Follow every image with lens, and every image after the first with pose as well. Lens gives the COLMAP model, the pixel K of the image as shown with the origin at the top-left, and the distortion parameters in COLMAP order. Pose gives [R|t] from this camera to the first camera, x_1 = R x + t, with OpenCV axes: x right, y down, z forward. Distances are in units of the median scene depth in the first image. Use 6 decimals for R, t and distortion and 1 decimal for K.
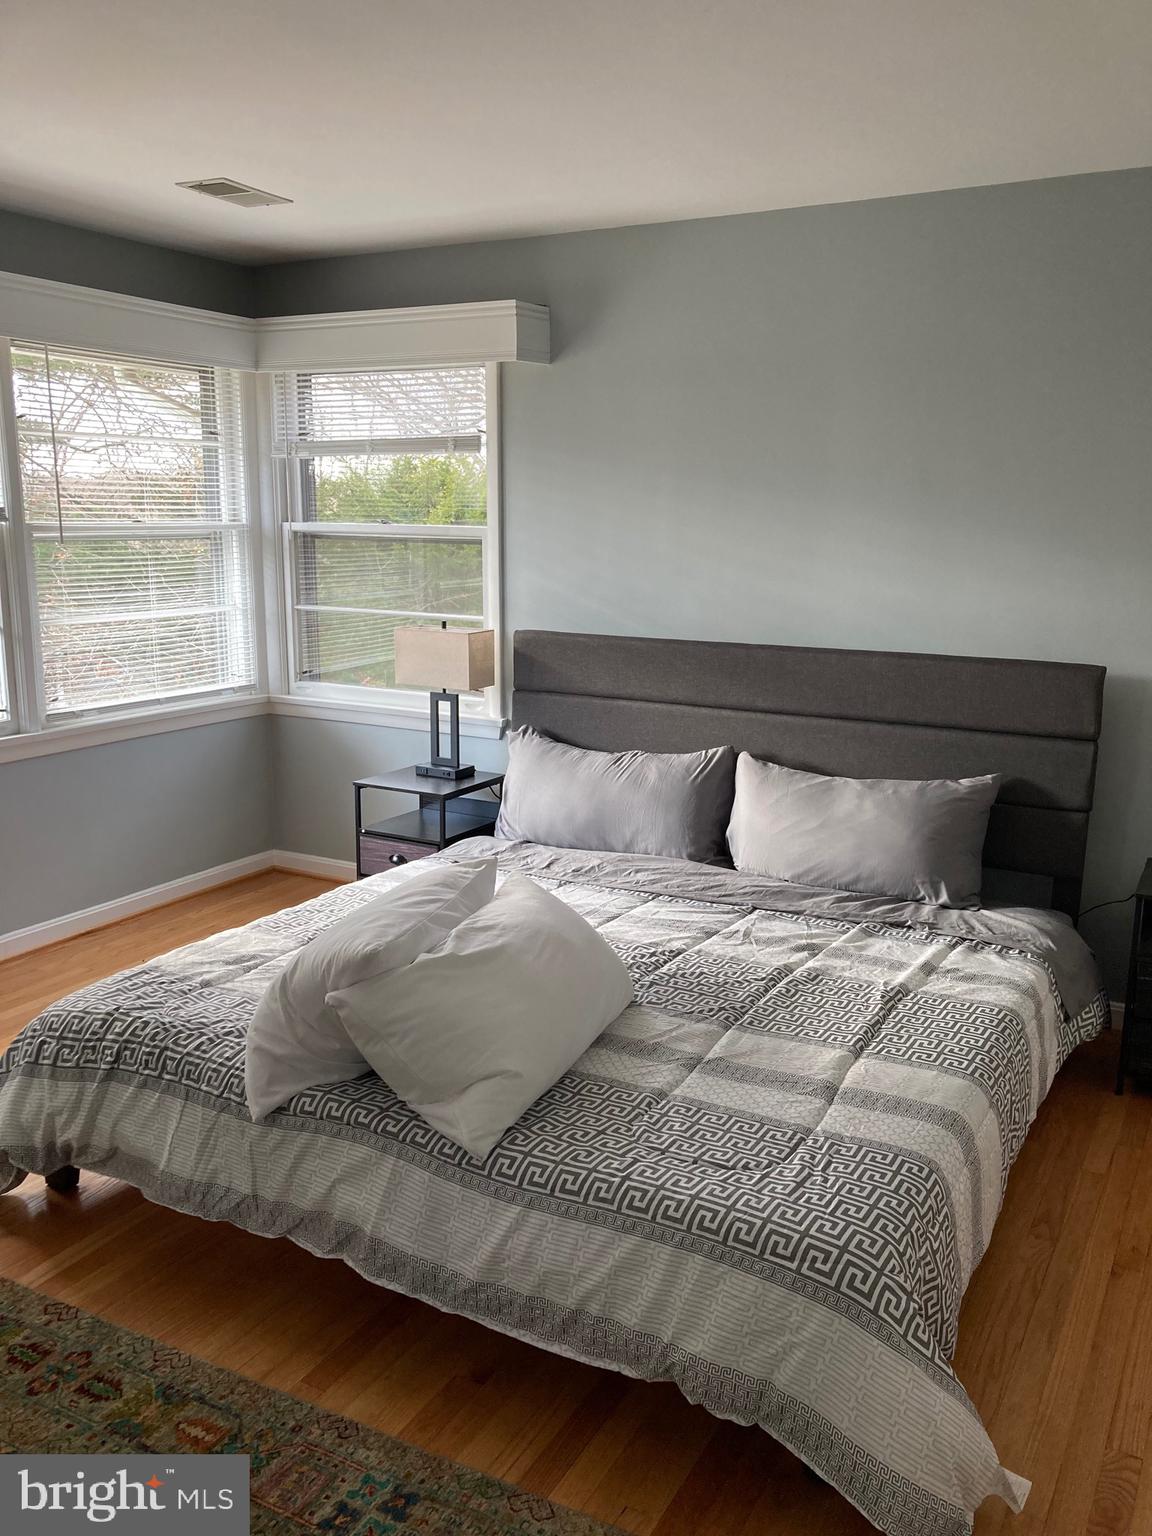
lens RADIAL K [[1262.9, 0, 576.0], [0, 1262.9, 768.0], [0, 0, 1]] dist [0.075405, 0.000801]
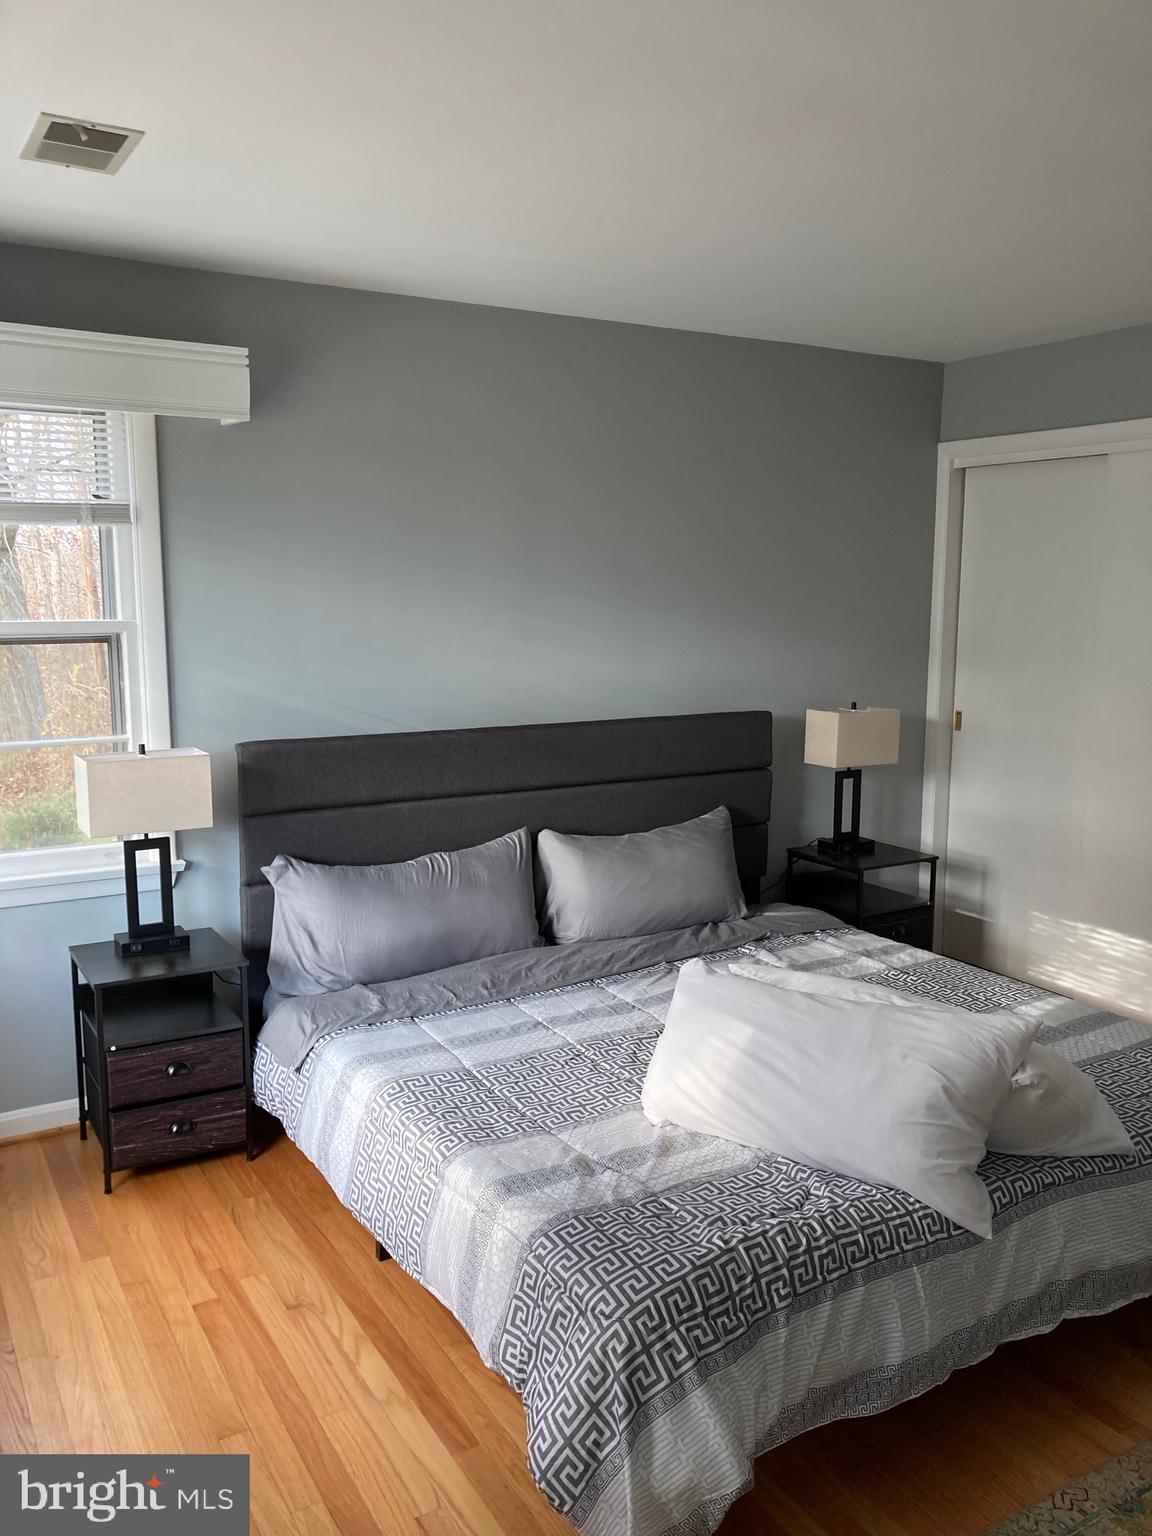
lens RADIAL K [[1262.1, 0, 576.0], [0, 1262.1, 768.0], [0, 0, 1]] dist [-0.005881, 0.001956]
pose [[0.498328, -0.127658, 0.857539, -0.707995], [0.183983, 0.982144, 0.039292, -0.095352], [-0.847242, 0.138192, 0.512916, 0.451293]]
